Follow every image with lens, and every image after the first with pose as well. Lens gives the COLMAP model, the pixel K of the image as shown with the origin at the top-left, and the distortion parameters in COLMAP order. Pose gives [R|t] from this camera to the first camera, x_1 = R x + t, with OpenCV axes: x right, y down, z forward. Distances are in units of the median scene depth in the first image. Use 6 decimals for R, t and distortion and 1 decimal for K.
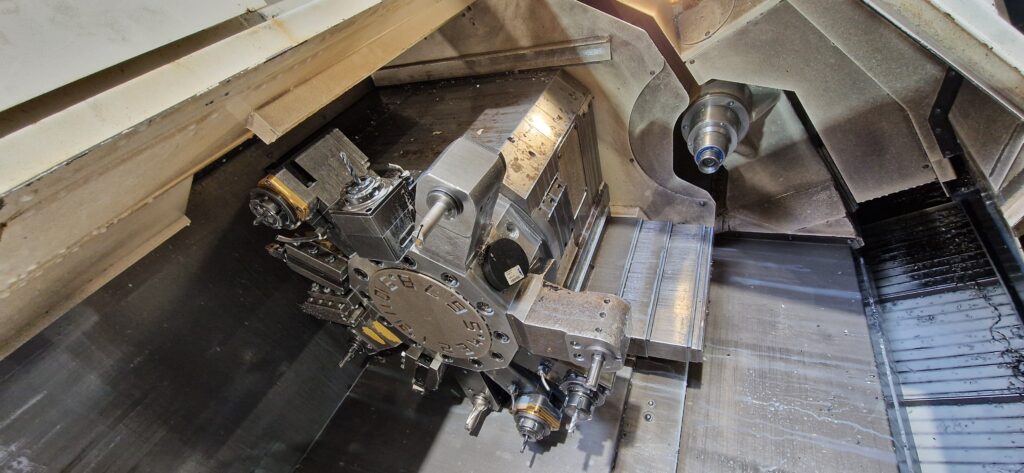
lens RADIAL K [[419.5, 0, 514.5], [0, 419.5, 238.5], [0, 0, 1]] dist [0.000994, -0.002424]
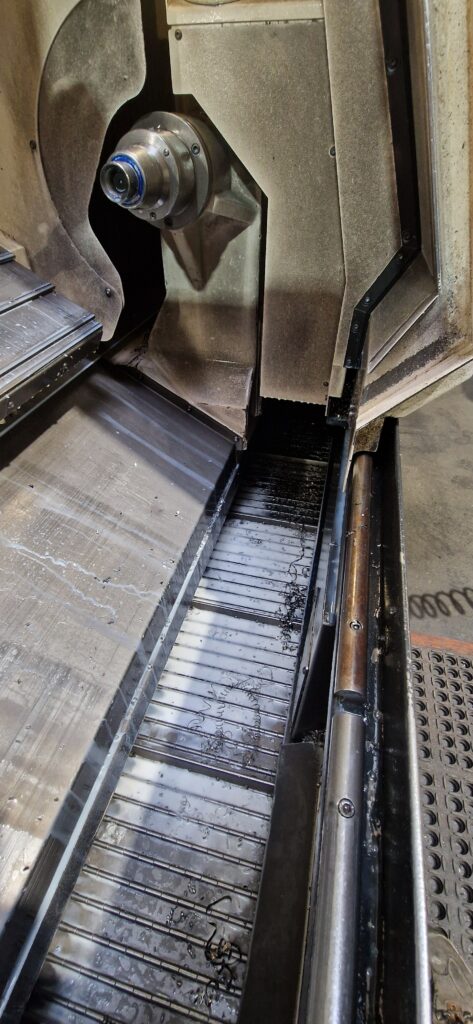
lens RADIAL K [[419.5, 0, 237.1], [0, 419.5, 515.9], [0, 0, 1]] dist [0.000994, -0.002424]
pose [[0.723837, 0.353630, 0.592458, 0.382135], [-0.464678, 0.884588, 0.039723, 0.141358], [-0.510034, -0.304055, 0.804622, 0.255851]]
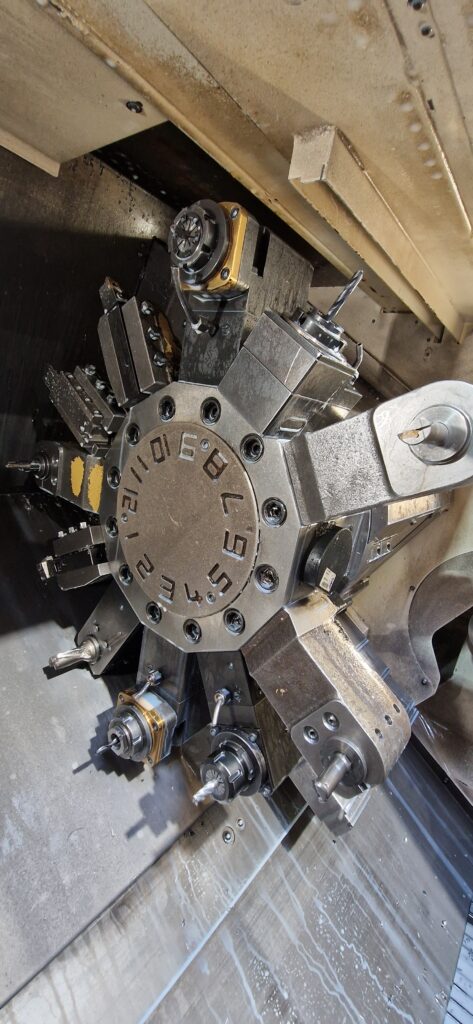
lens RADIAL K [[419.5, 0, 235.7], [0, 419.5, 514.4], [0, 0, 1]] dist [0.000994, -0.002424]
pose [[0.616370, 0.782673, 0.086666, -0.174291], [-0.762997, 0.620814, -0.180072, 0.188669], [-0.194741, 0.044865, 0.979828, 0.237664]]
